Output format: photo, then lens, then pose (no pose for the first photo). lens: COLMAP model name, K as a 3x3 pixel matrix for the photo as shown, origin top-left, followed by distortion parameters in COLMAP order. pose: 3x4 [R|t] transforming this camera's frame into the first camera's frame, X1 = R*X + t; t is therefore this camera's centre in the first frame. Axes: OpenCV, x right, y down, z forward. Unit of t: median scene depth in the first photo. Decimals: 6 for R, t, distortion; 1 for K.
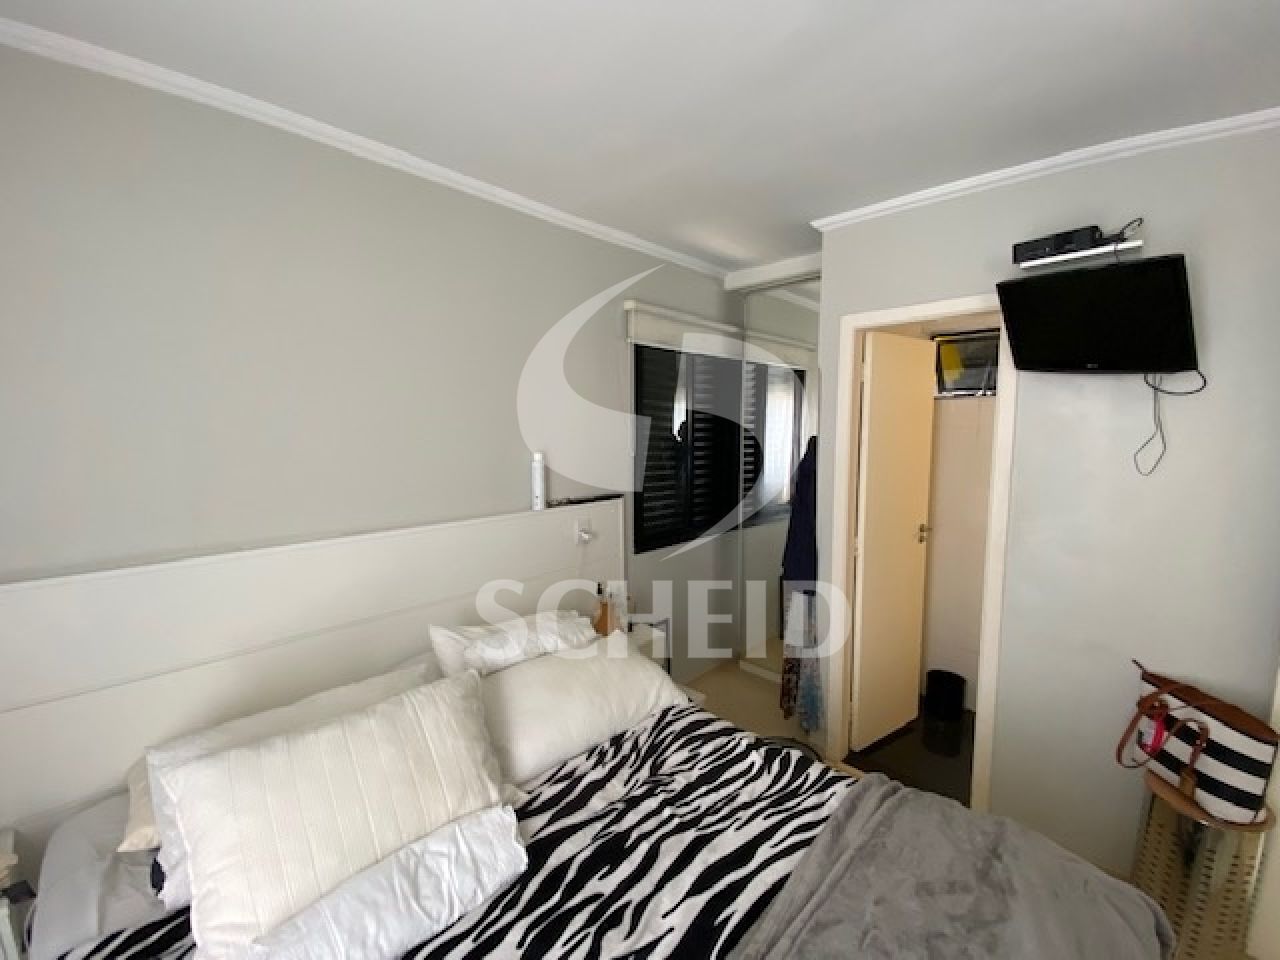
lens RADIAL K [[518.7, 0, 640.0], [0, 518.7, 480.0], [0, 0, 1]] dist [0.015925, -0.020077]
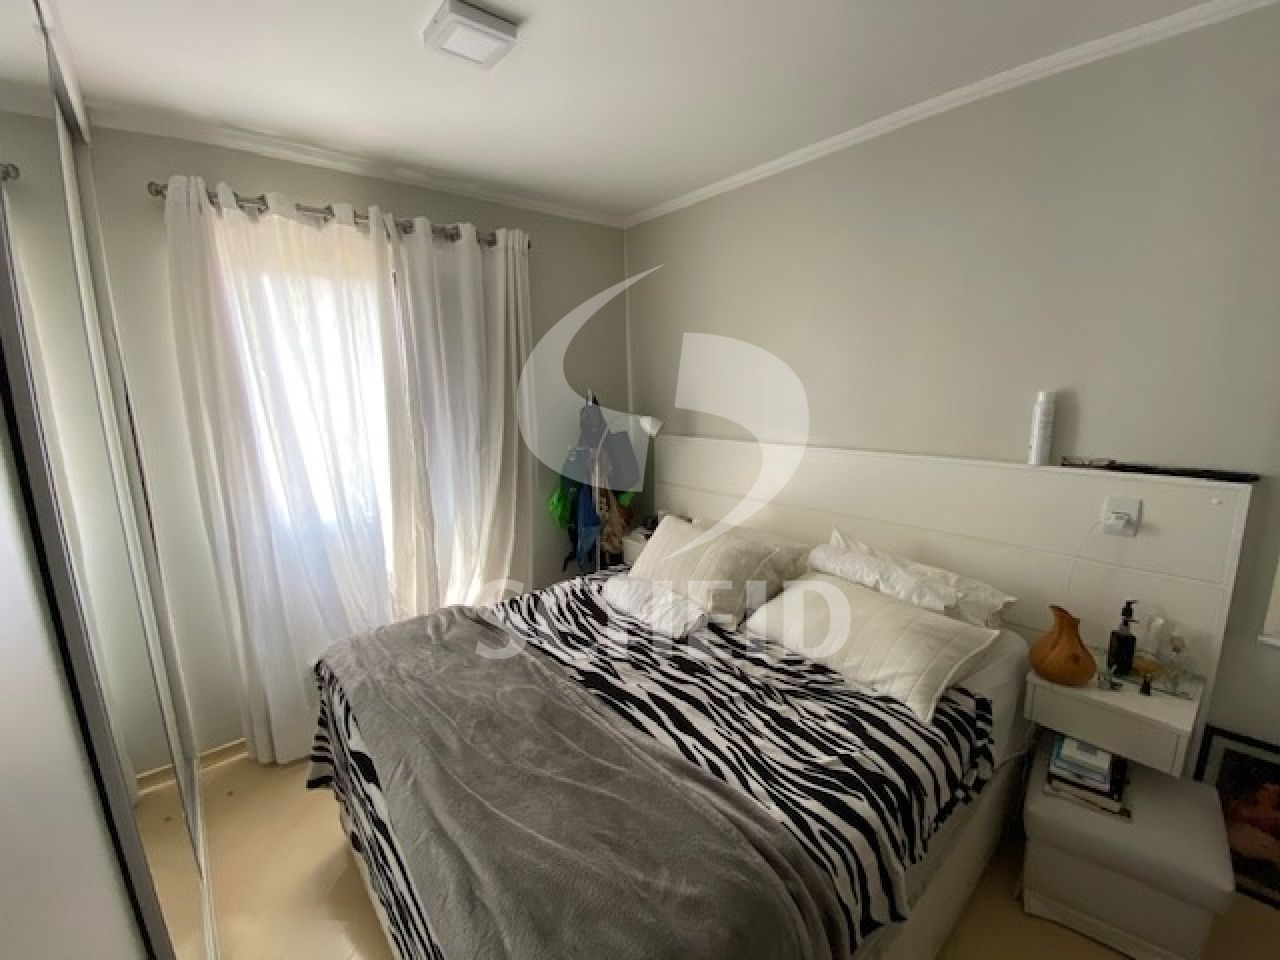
lens RADIAL K [[517.1, 0, 636.4], [0, 517.1, 480.0], [0, 0, 1]] dist [0.014028, -0.018504]
pose [[-0.105277, 0.194474, -0.975242, 1.070778], [-0.066600, 0.977111, 0.202037, -0.063280], [0.992210, 0.086221, -0.089915, 0.793471]]
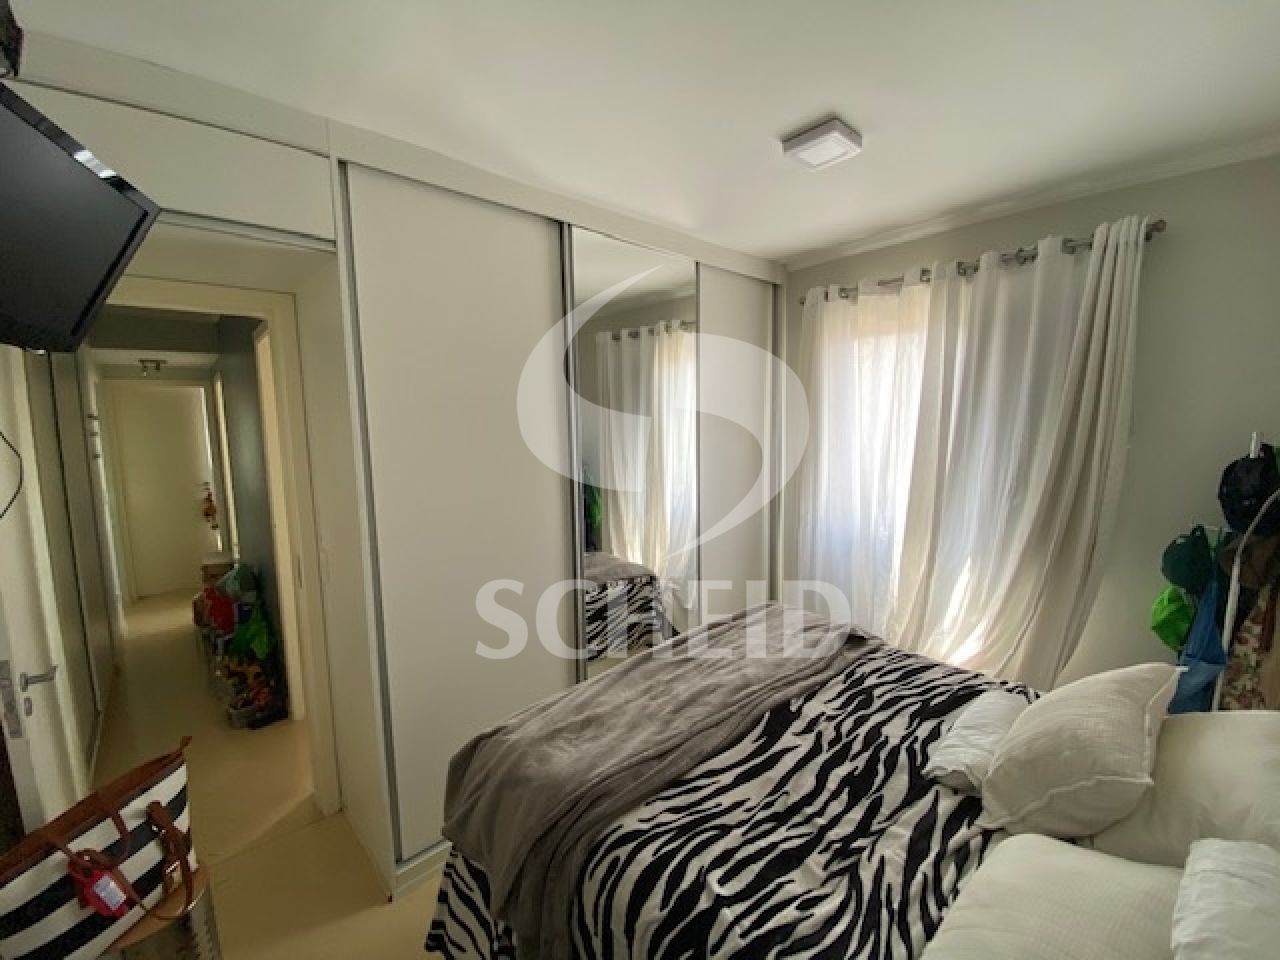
lens RADIAL K [[517.1, 0, 636.4], [0, 517.1, 480.0], [0, 0, 1]] dist [0.014028, -0.018504]
pose [[-0.997042, 0.013919, 0.075589, 0.292347], [0.029001, 0.978899, 0.202275, -0.173365], [-0.071179, 0.203869, -0.976407, 1.725417]]
